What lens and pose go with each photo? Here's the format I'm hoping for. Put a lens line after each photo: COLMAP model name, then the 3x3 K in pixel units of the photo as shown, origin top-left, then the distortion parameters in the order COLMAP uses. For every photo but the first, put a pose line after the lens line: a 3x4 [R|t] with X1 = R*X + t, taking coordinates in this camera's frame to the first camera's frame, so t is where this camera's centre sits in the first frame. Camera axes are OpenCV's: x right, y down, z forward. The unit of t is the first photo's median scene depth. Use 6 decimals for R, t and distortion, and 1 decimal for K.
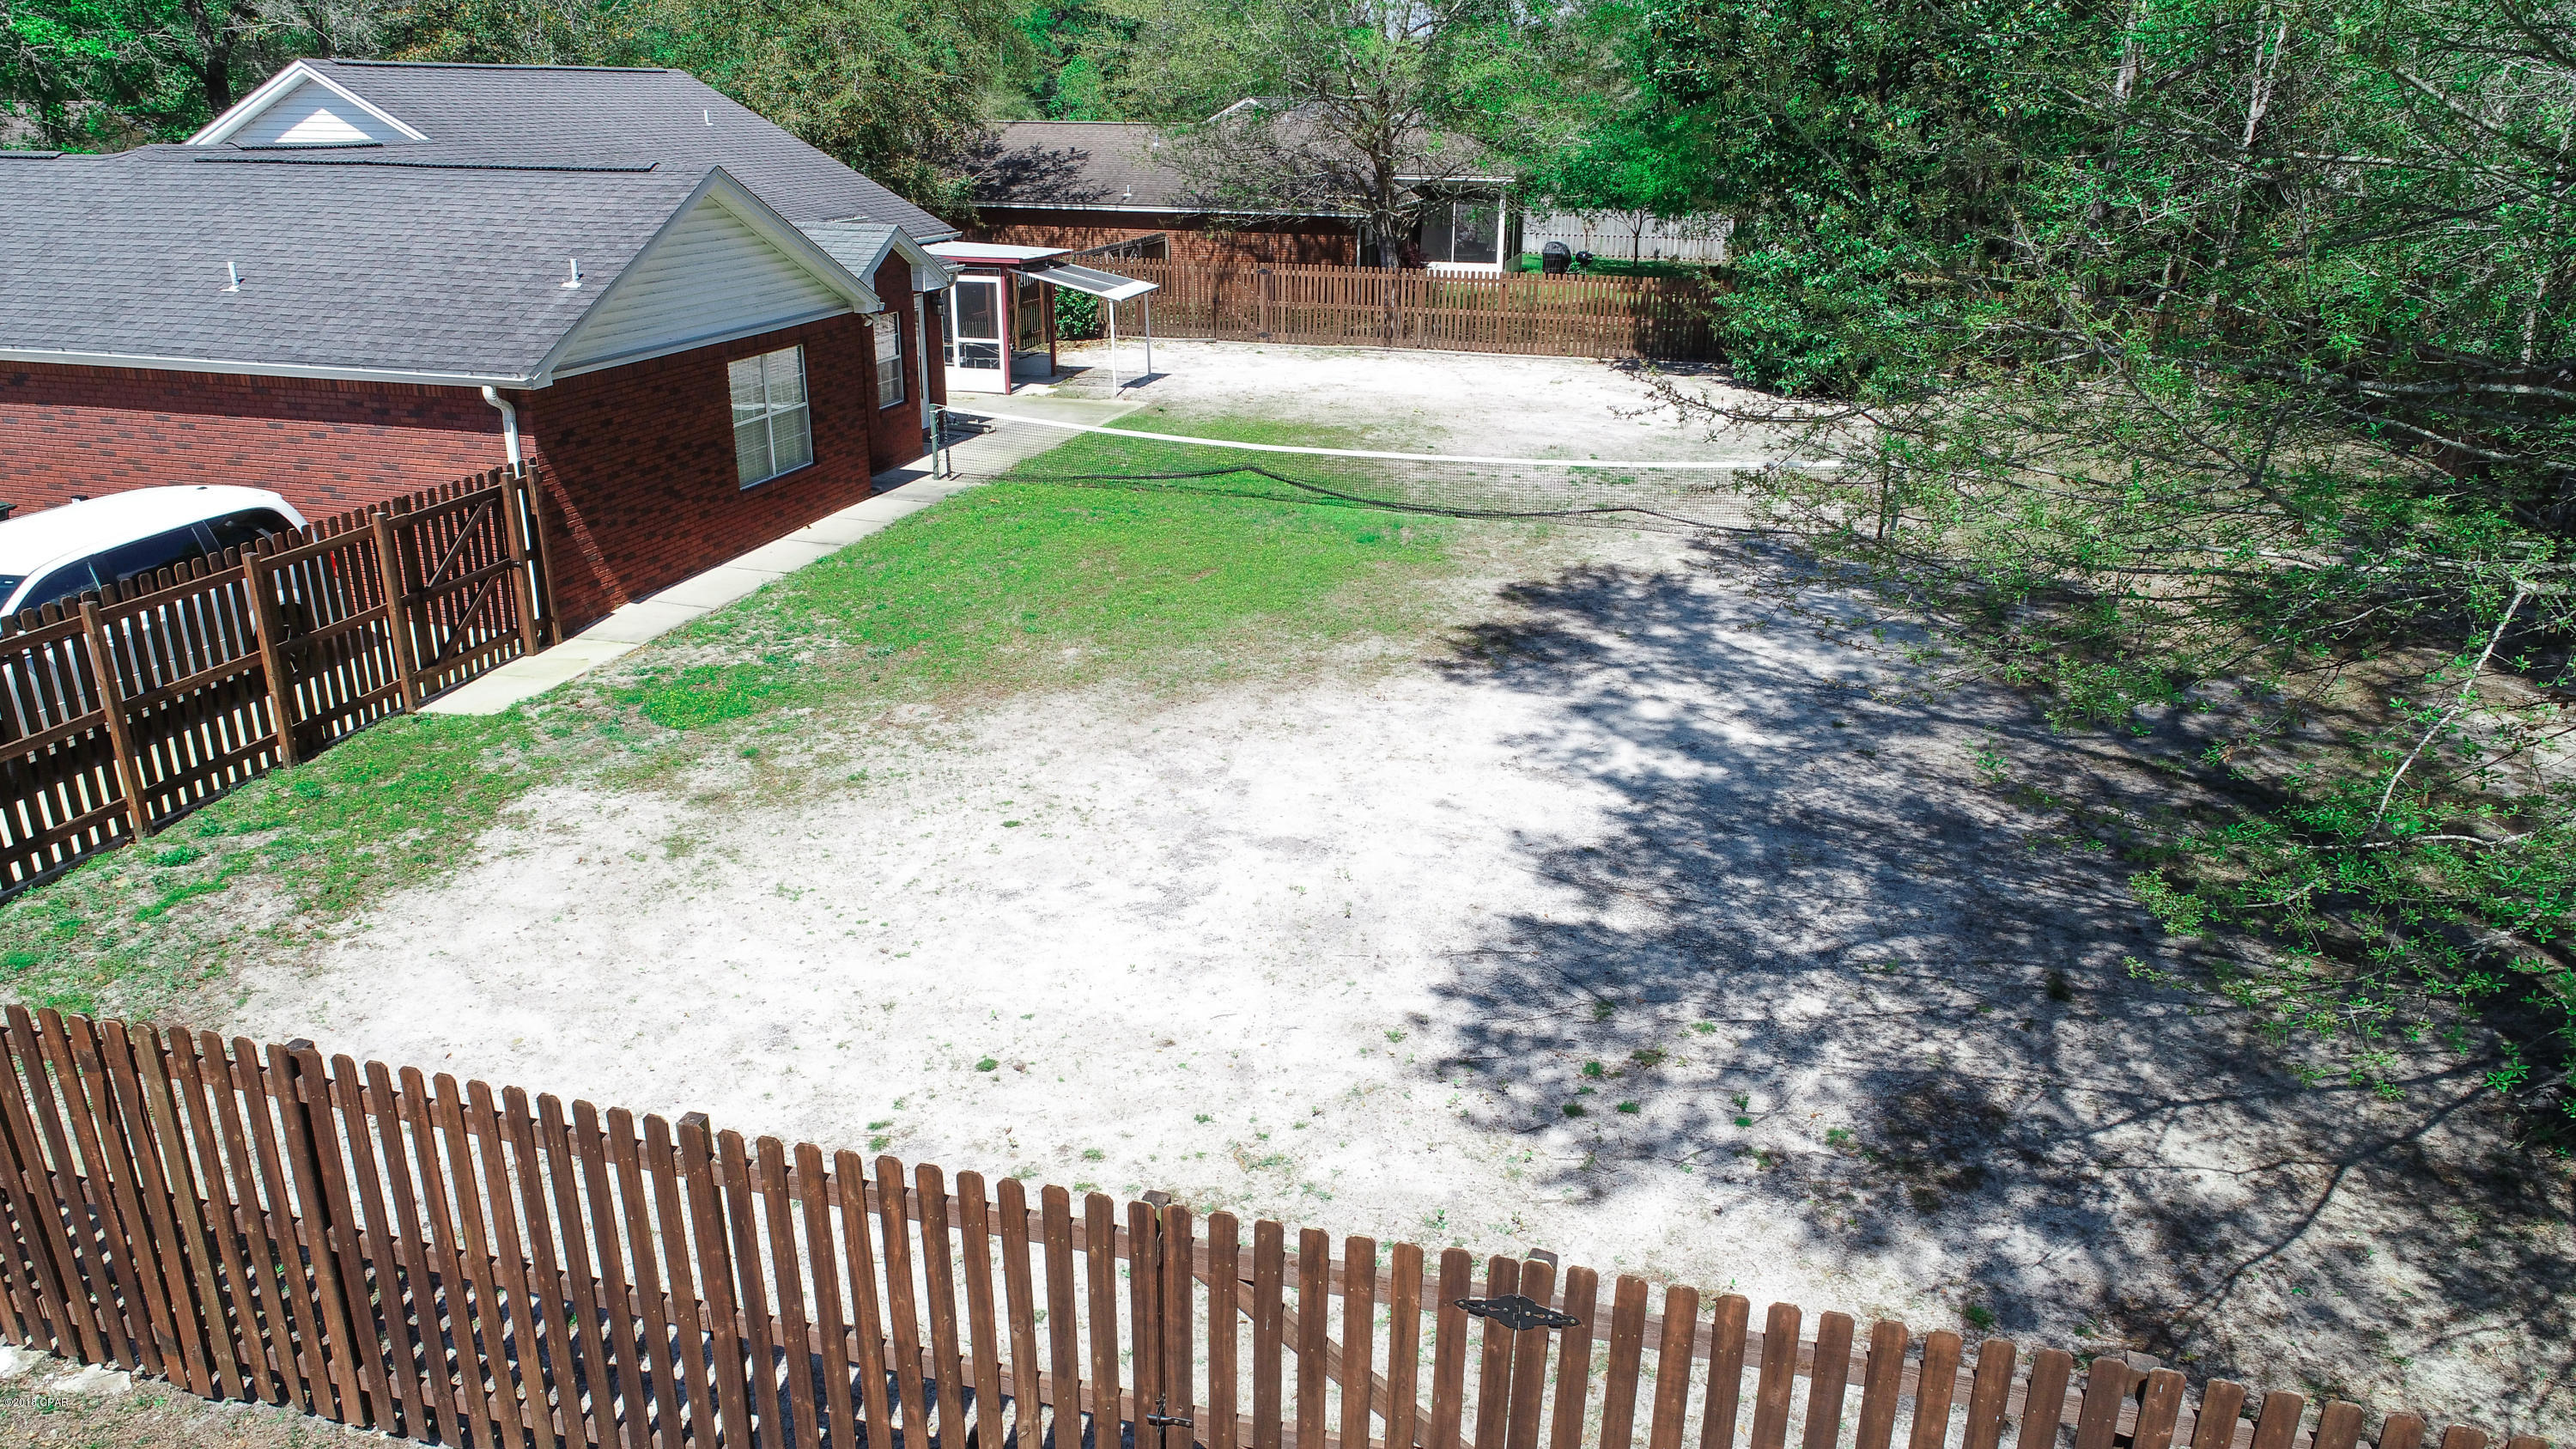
lens RADIAL K [[1710.3, 0, 1282.4], [0, 1710.3, 718.5], [0, 0, 1]] dist [0.003038, -0.007135]
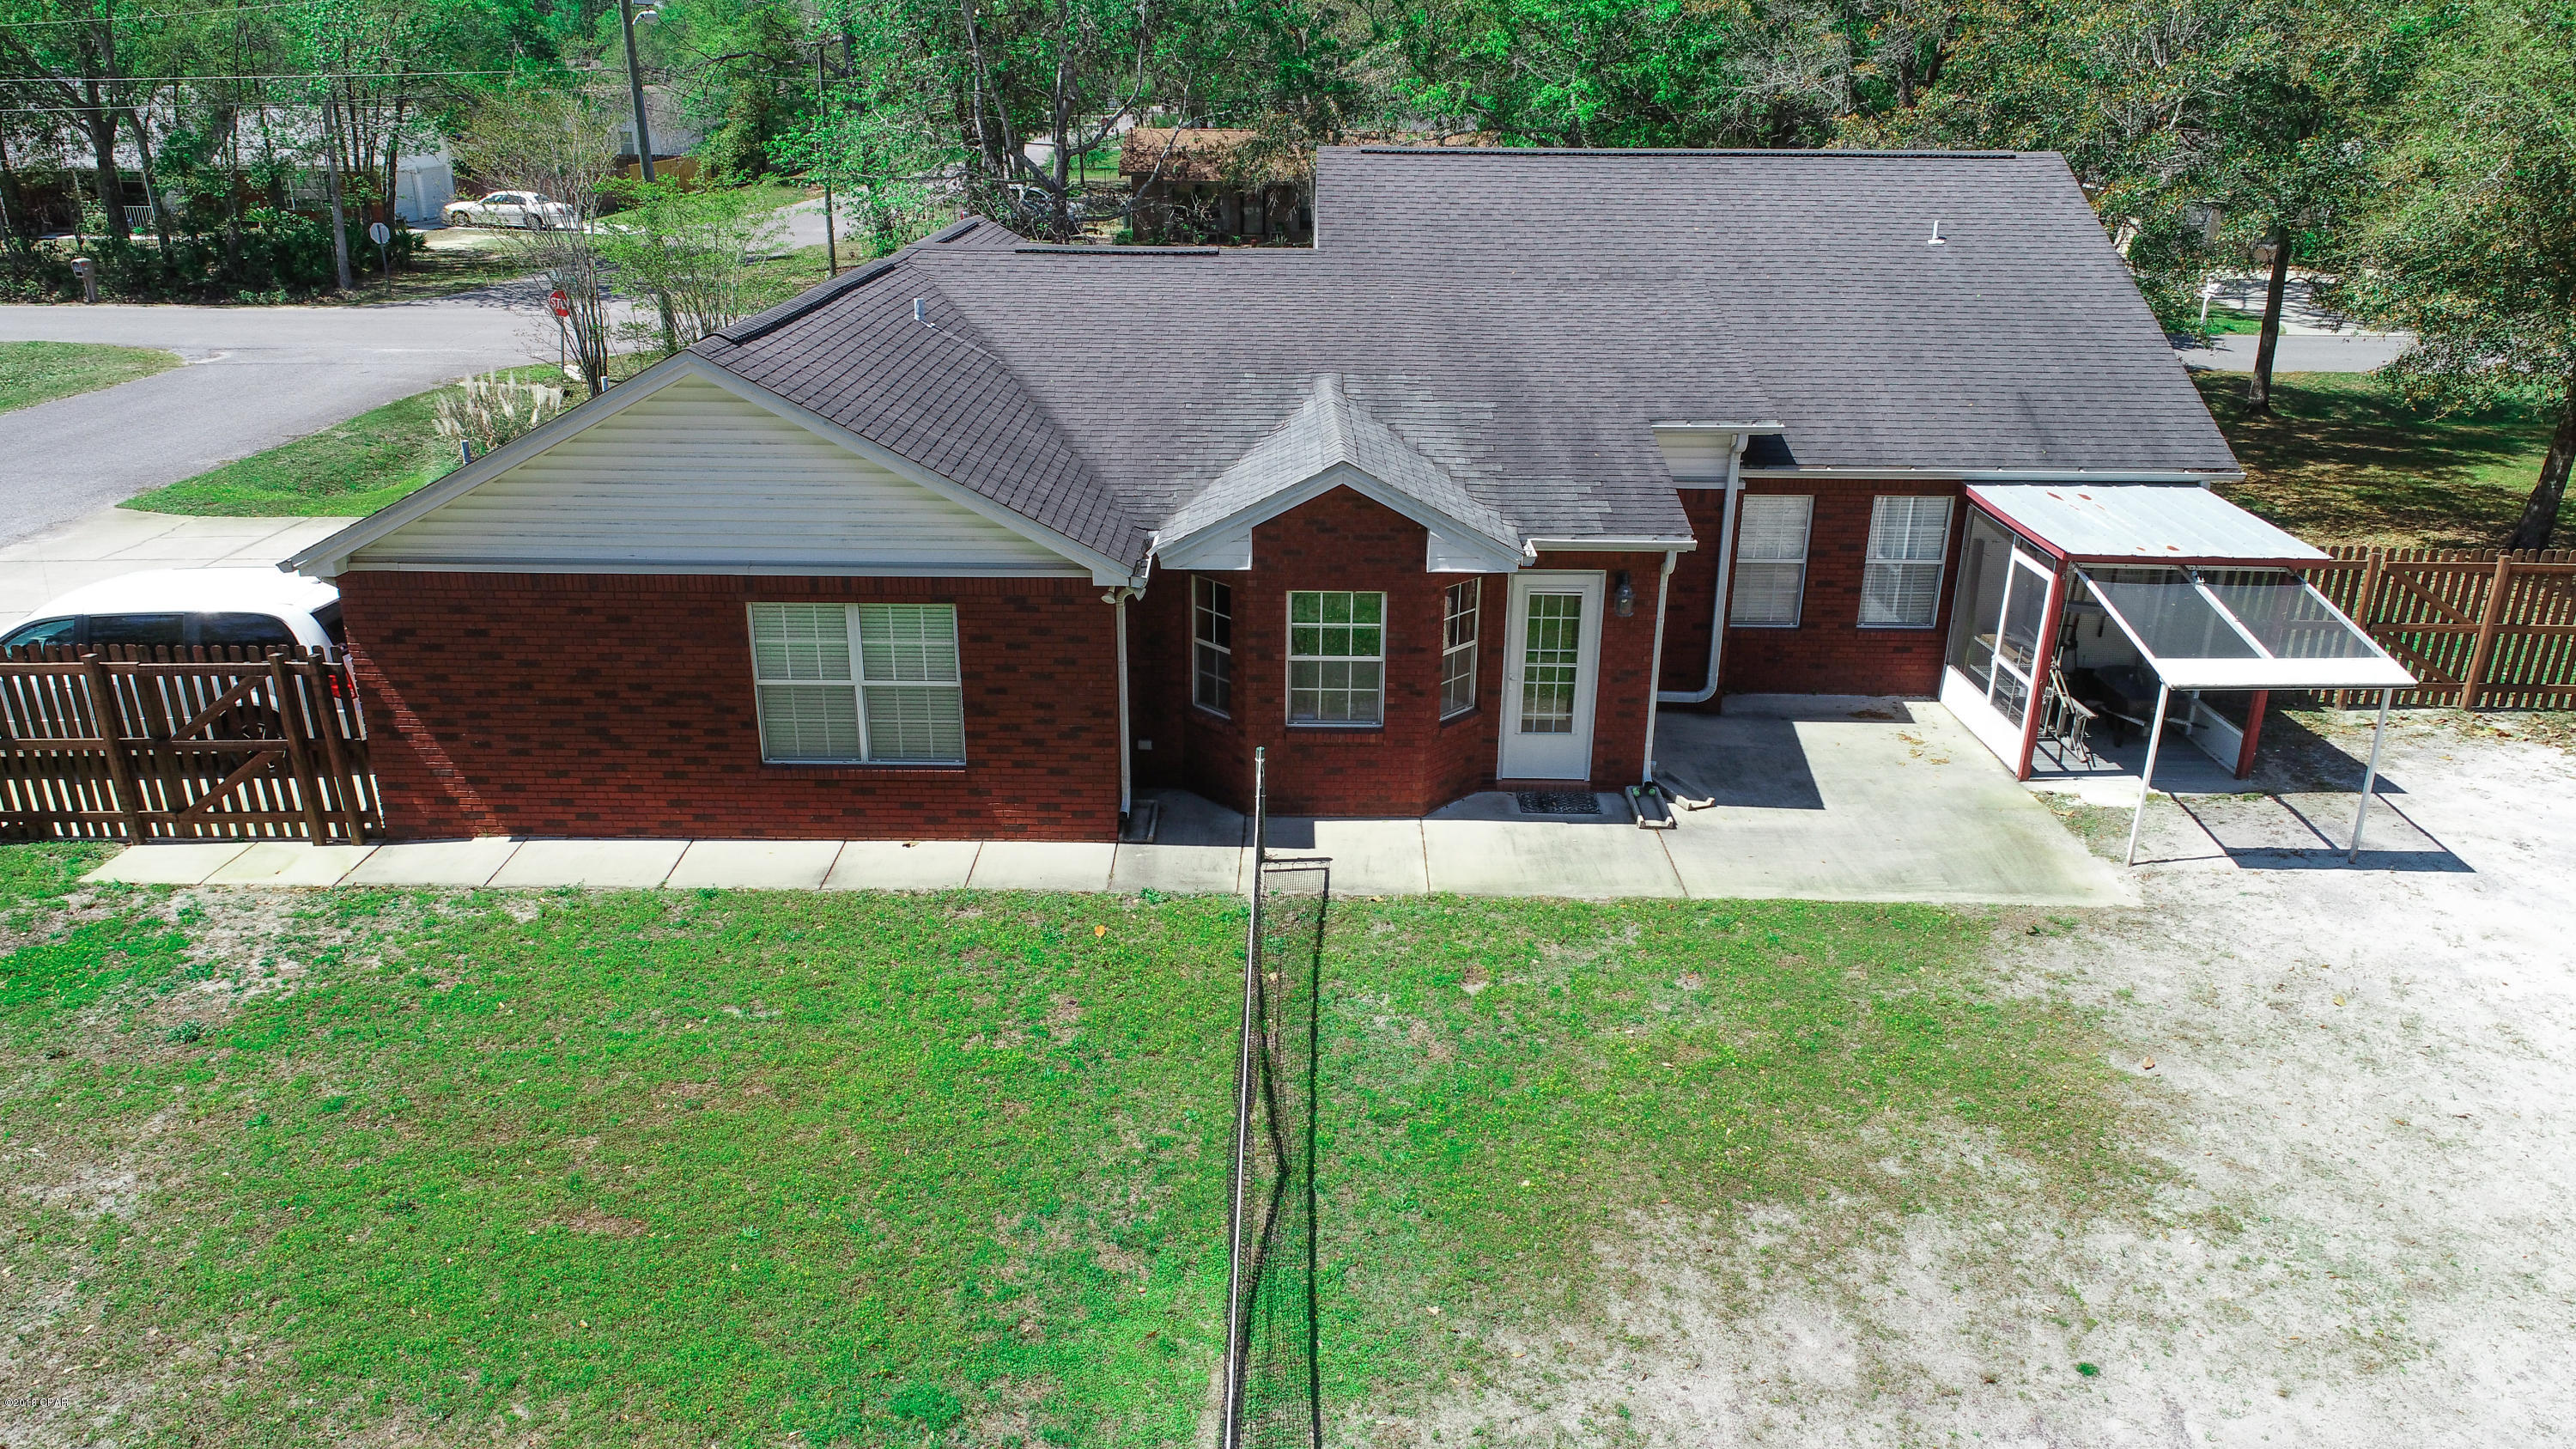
lens RADIAL K [[1710.3, 0, 1277.0], [0, 1710.3, 729.3], [0, 0, 1]] dist [0.003038, -0.007135]
pose [[0.250752, 0.343739, -0.904968, 0.458037], [-0.333641, 0.908245, 0.252538, -0.453435], [0.908740, 0.238610, 0.342429, 1.037196]]
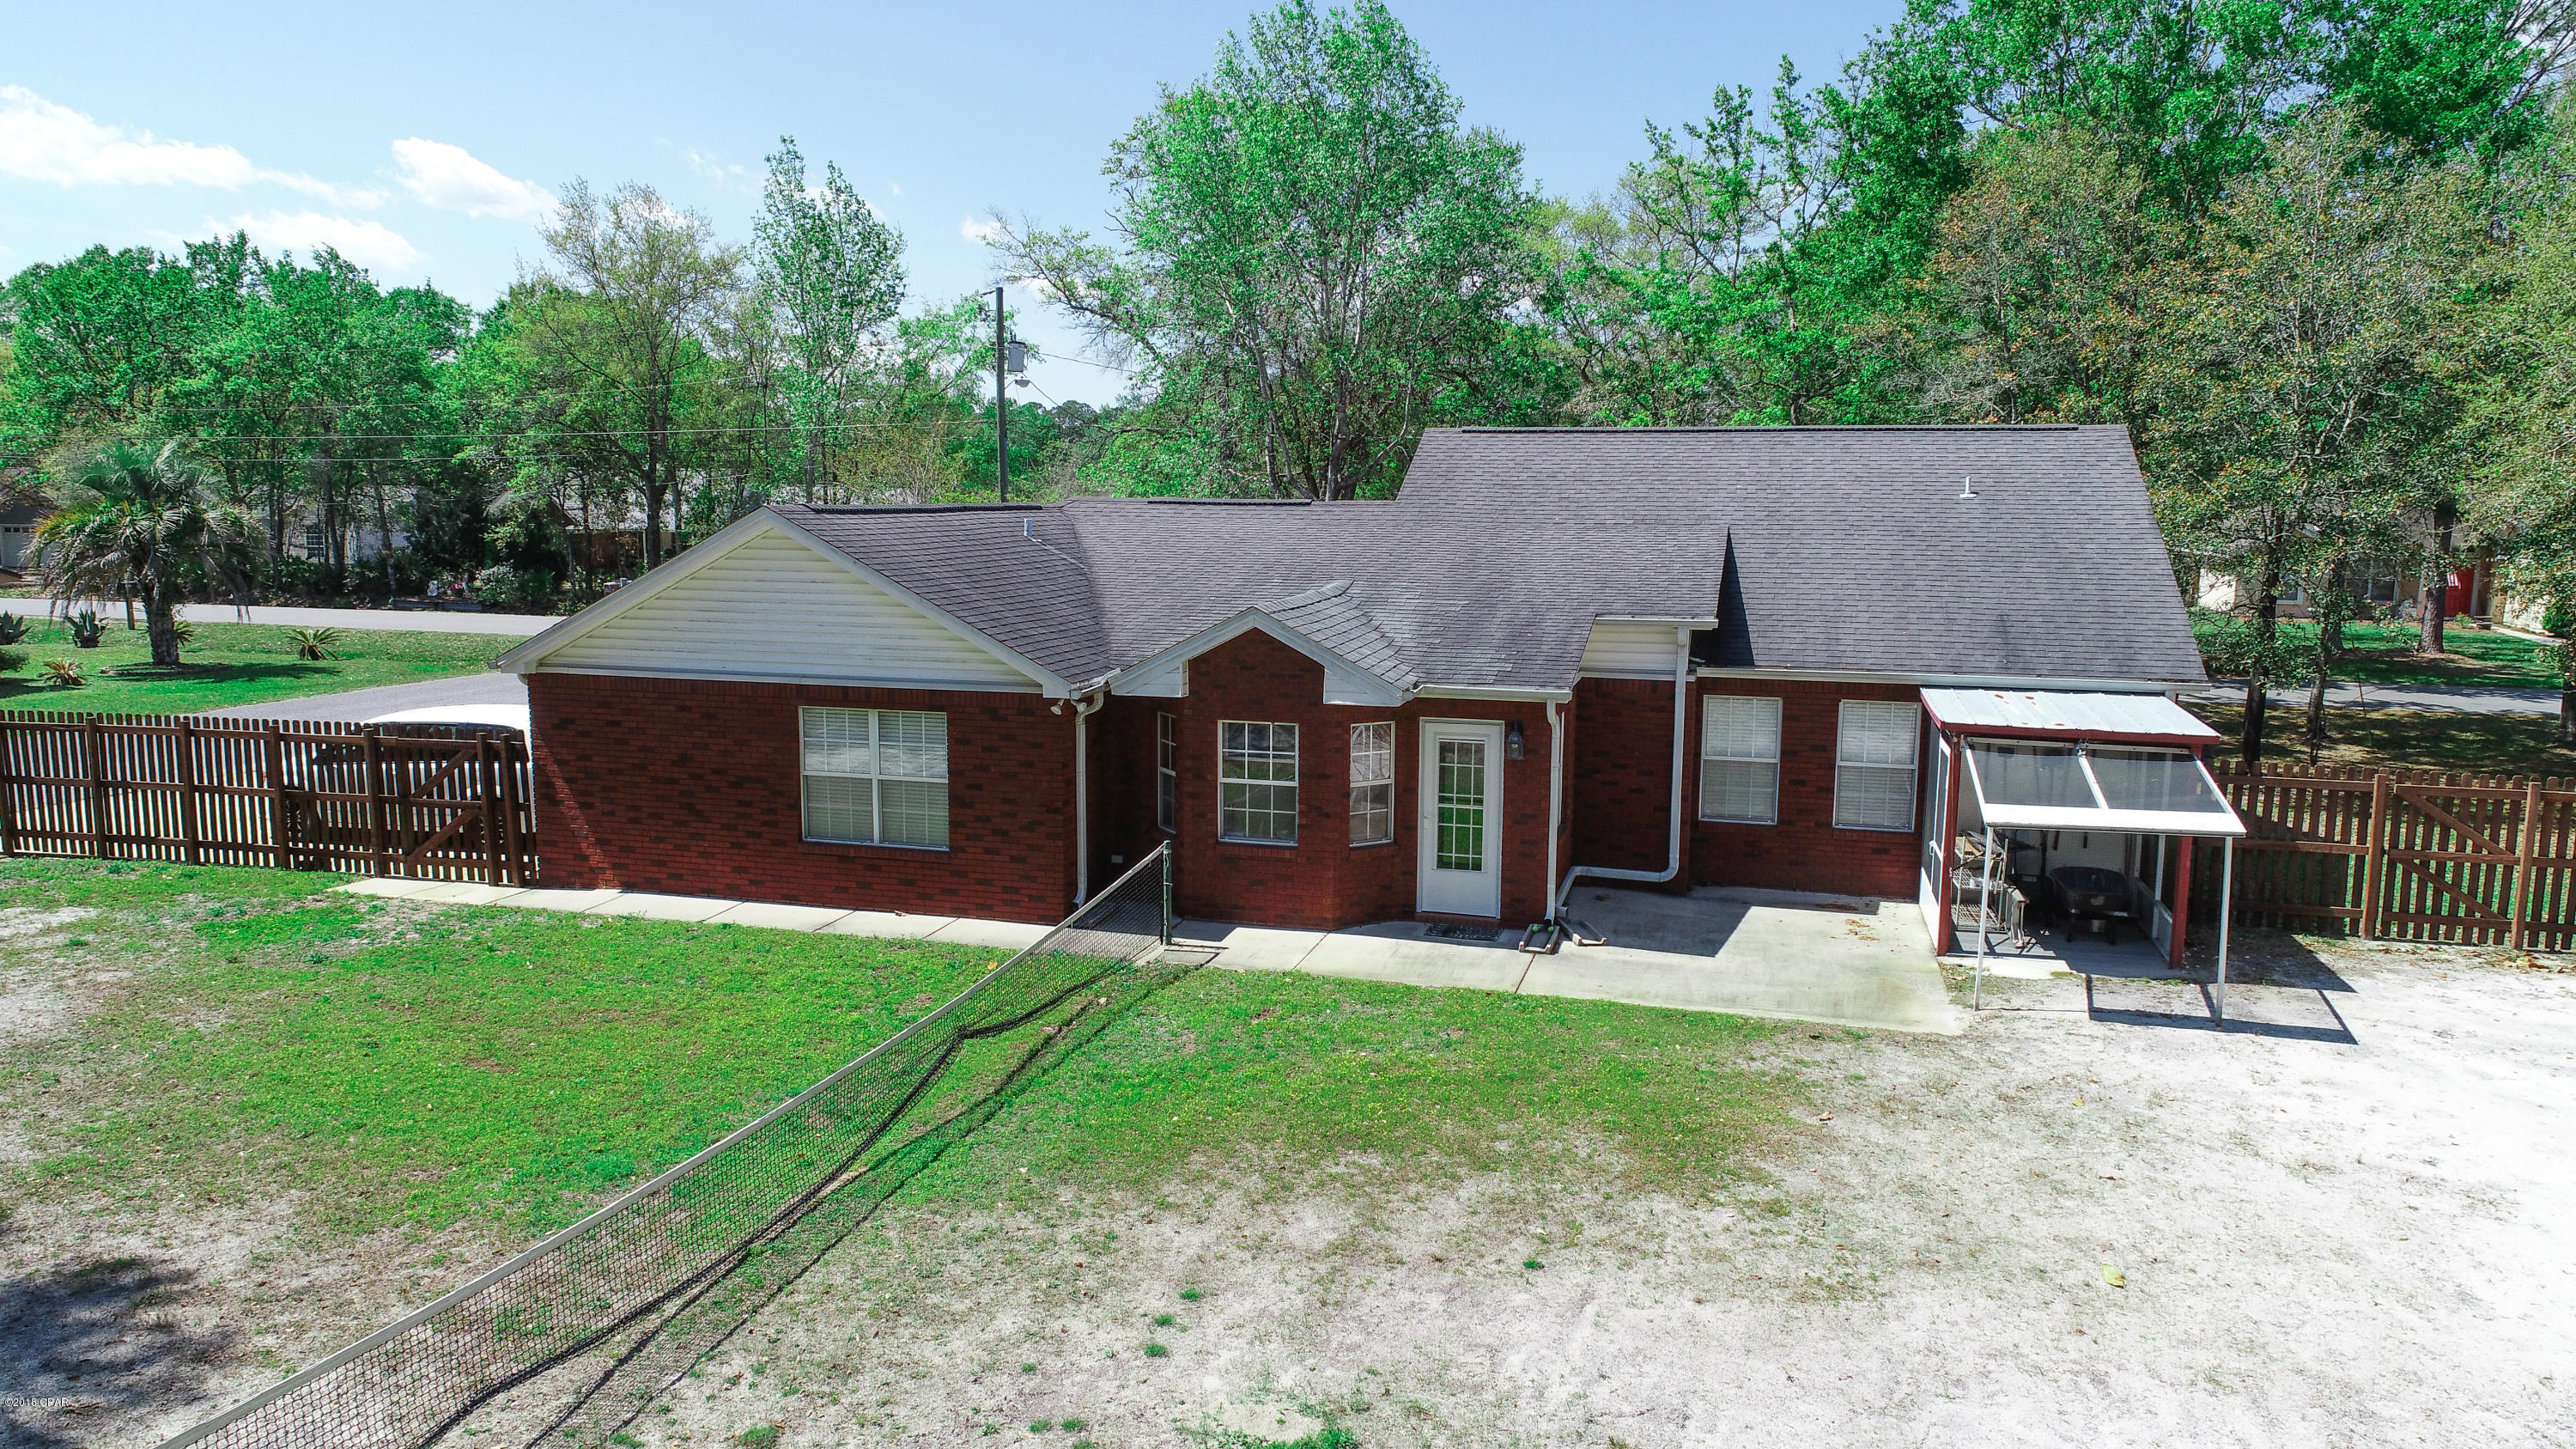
lens RADIAL K [[1710.3, 0, 1281.1], [0, 1710.3, 731.2], [0, 0, 1]] dist [0.003038, -0.007135]
pose [[-0.020045, 0.129988, -0.991313, 0.660534], [-0.345389, 0.929568, 0.128876, -0.440228], [0.938245, 0.344972, 0.026263, 1.320254]]
